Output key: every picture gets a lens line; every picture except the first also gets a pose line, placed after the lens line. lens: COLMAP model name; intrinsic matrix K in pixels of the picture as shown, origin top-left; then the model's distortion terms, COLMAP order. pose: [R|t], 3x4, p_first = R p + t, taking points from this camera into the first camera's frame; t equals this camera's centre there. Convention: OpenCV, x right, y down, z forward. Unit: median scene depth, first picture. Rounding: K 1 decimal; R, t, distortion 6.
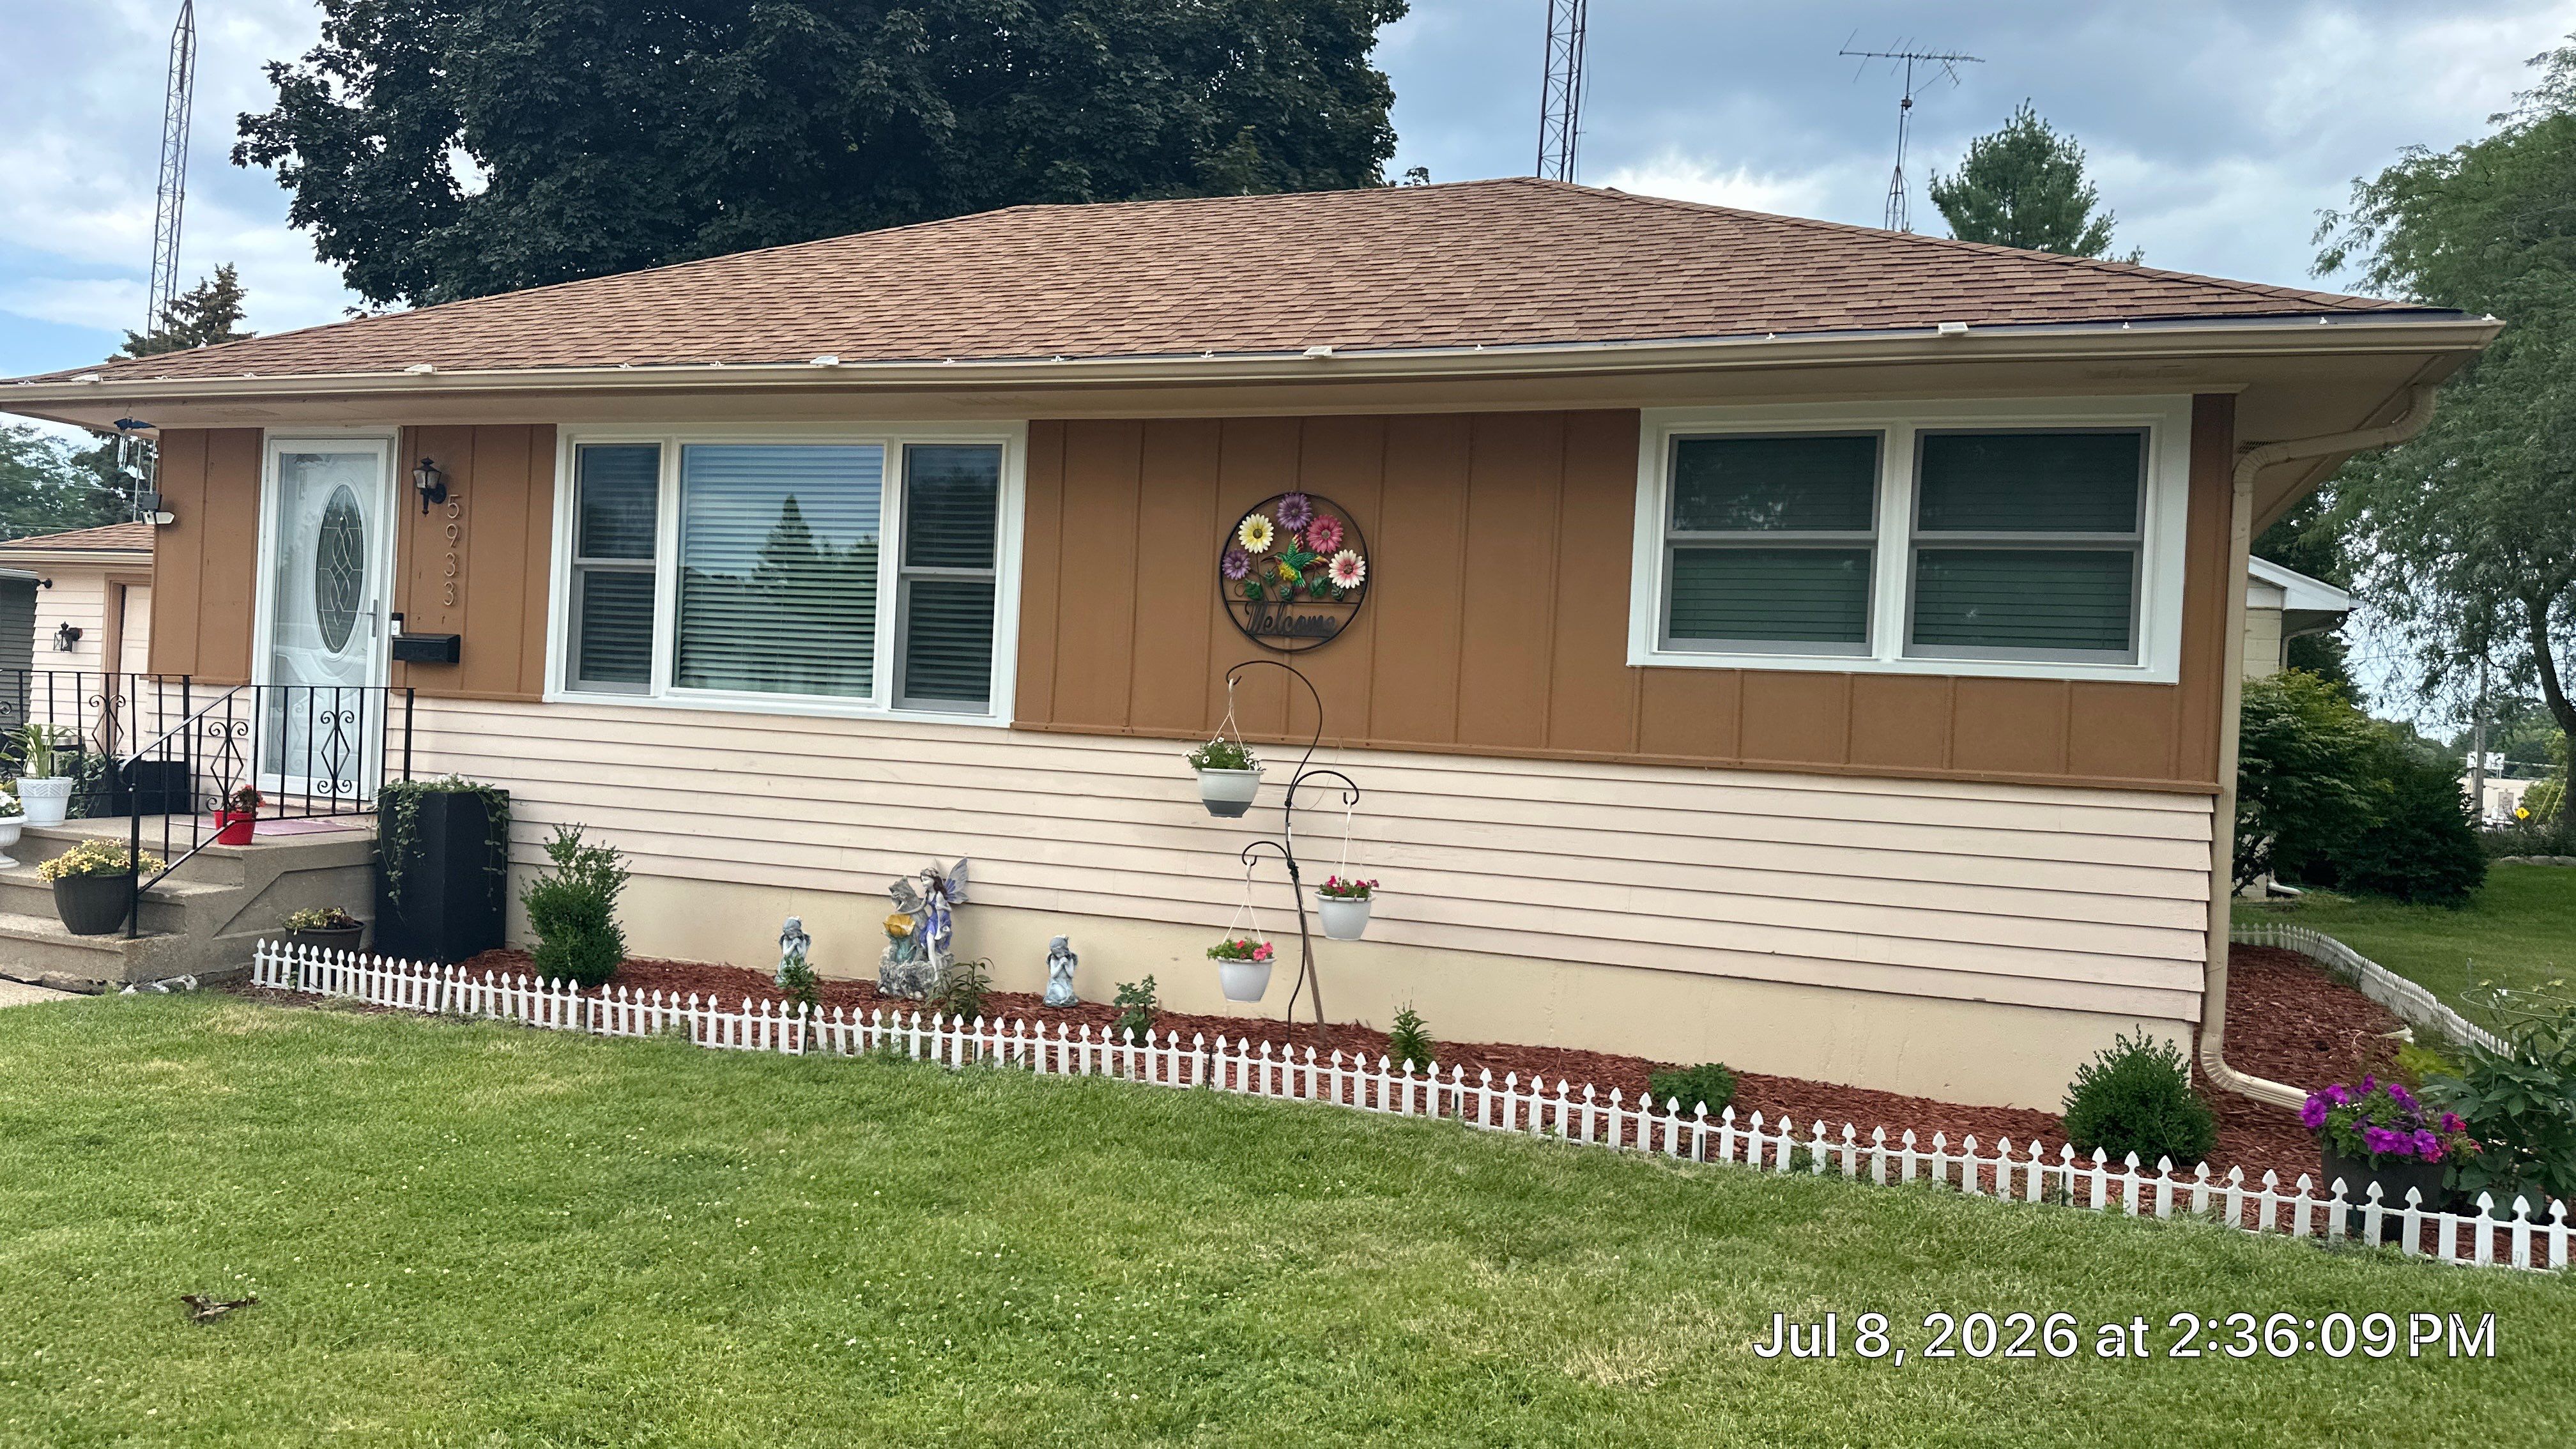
lens RADIAL K [[1822.7, 0, 1275.6], [0, 1822.7, 749.9], [0, 0, 1]] dist [0.066796, -0.083929]
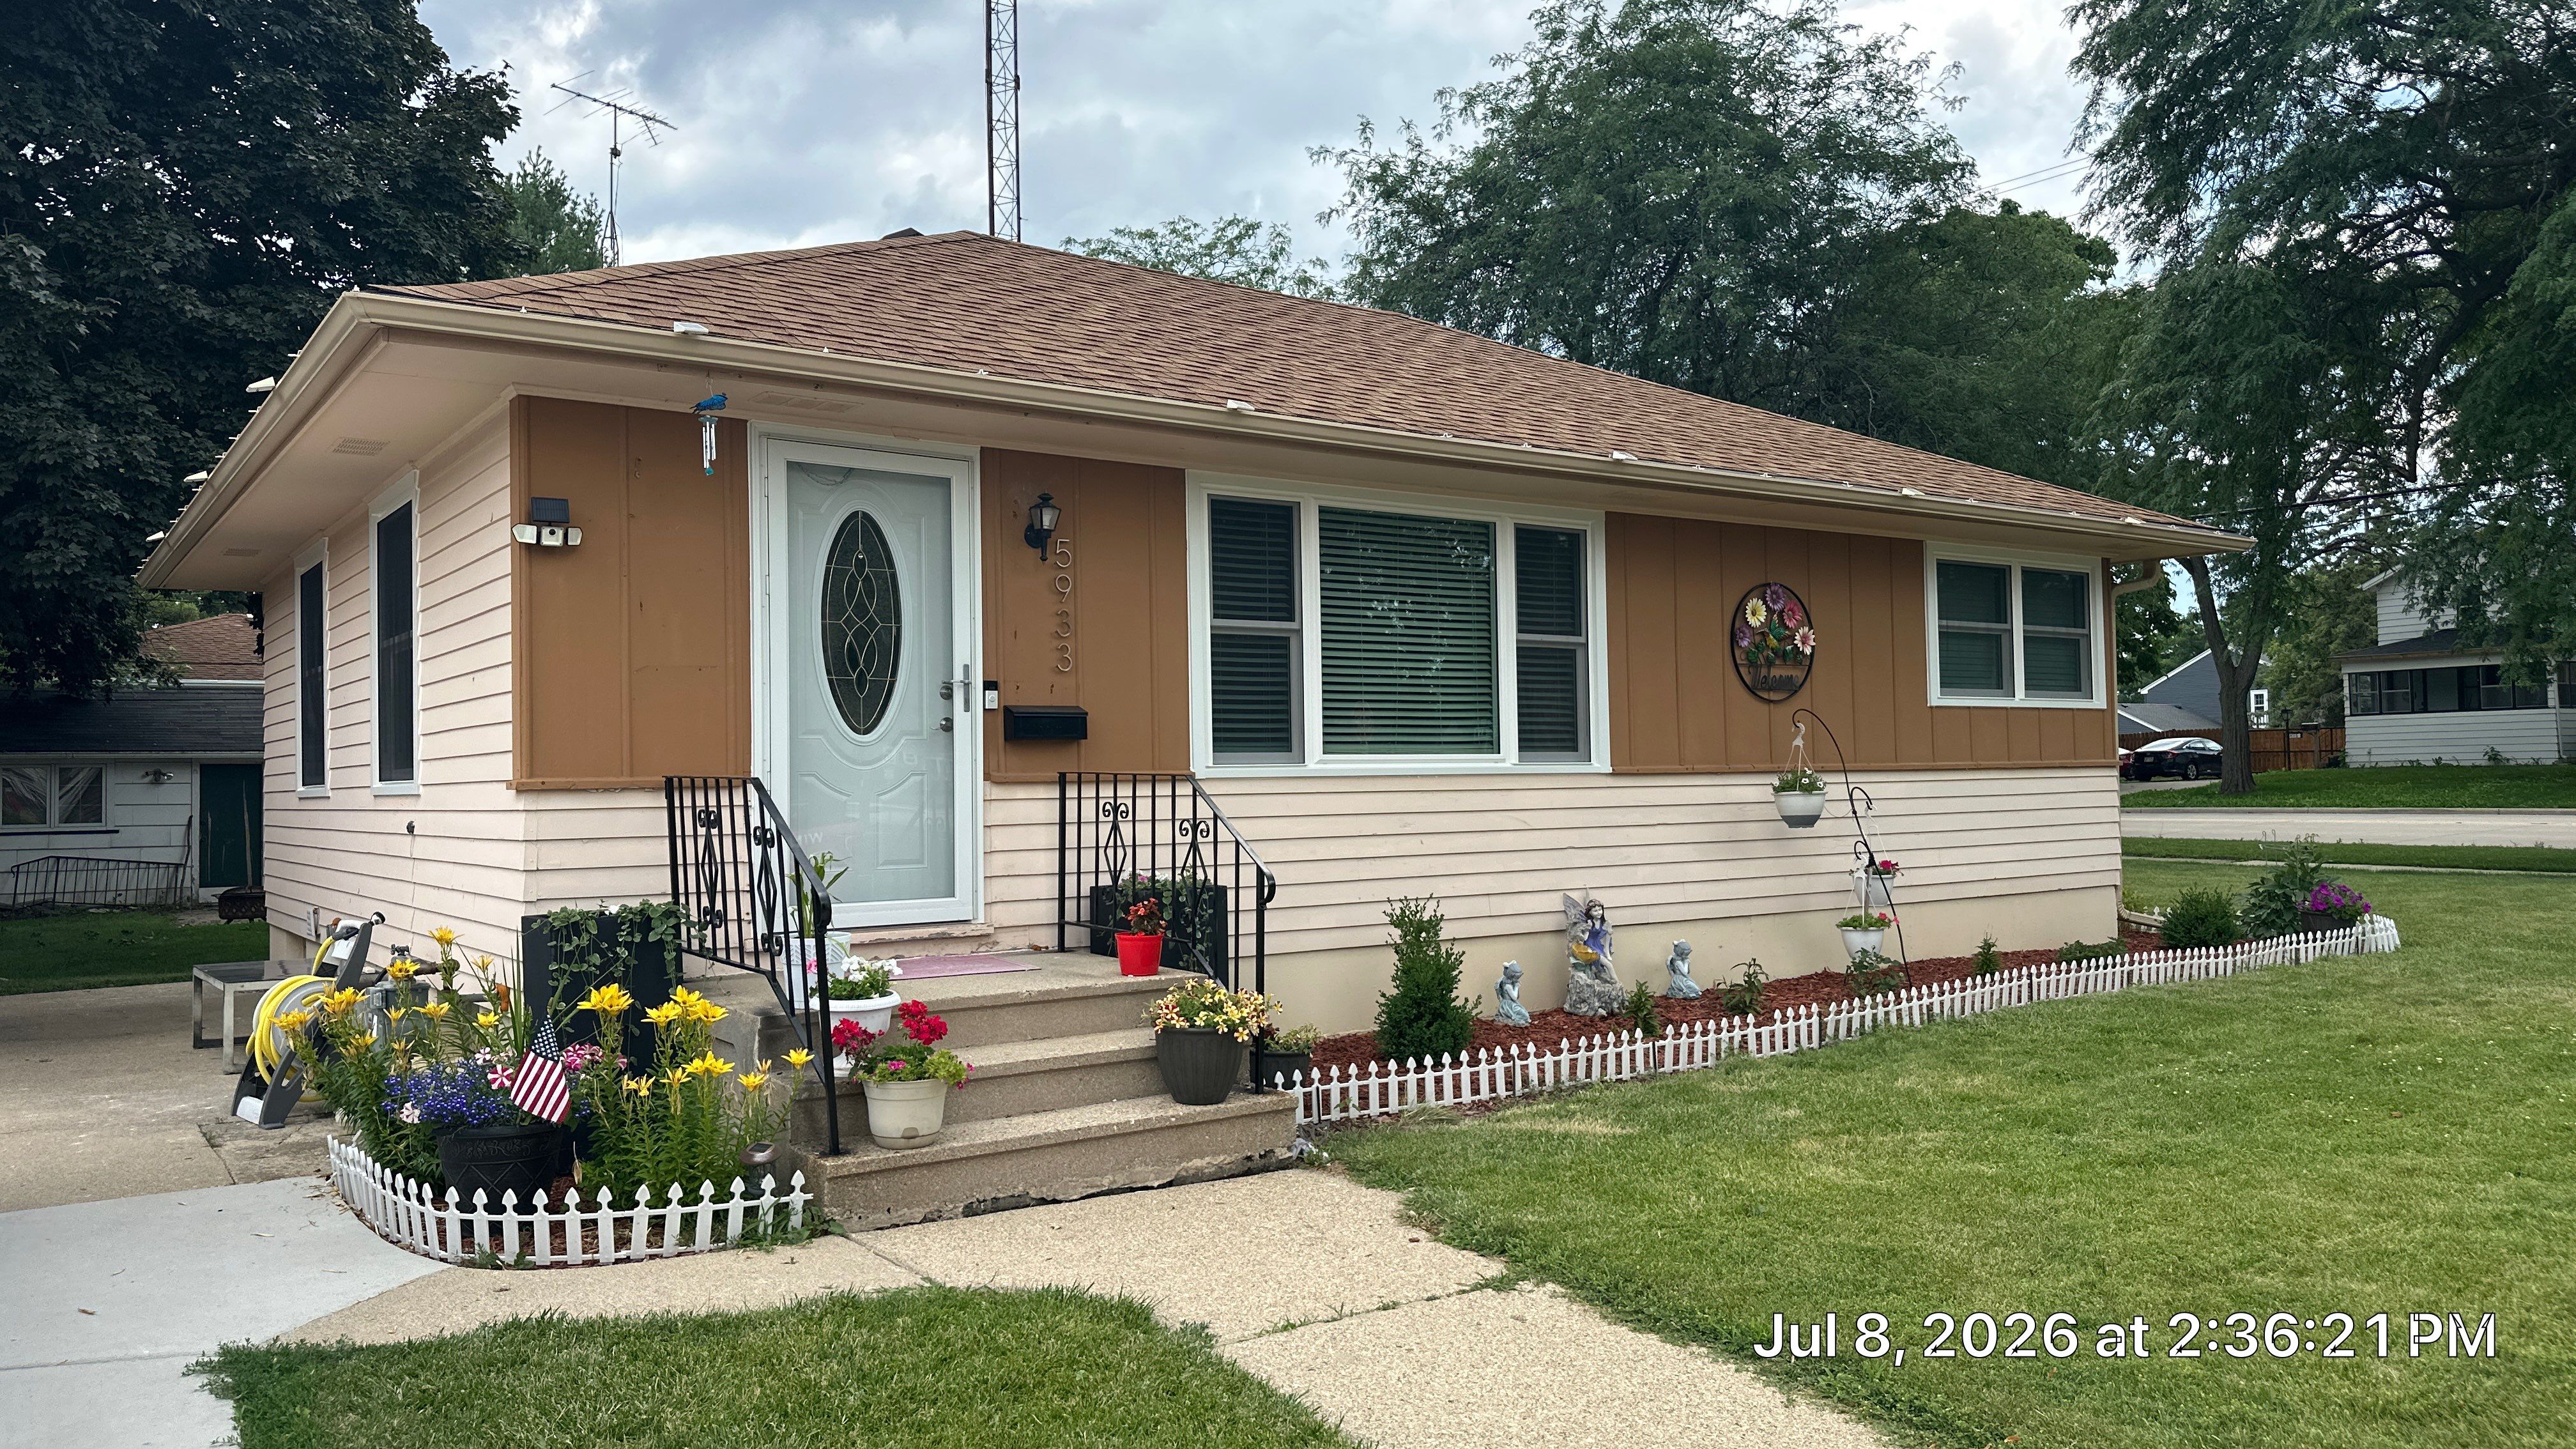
lens RADIAL K [[1822.7, 0, 1281.8], [0, 1822.7, 744.4], [0, 0, 1]] dist [0.066796, -0.083929]
pose [[0.546557, -0.042487, 0.836343, -1.221732], [0.055690, 0.998345, 0.014323, -0.058109], [-0.835568, 0.038748, 0.548019, 0.524860]]
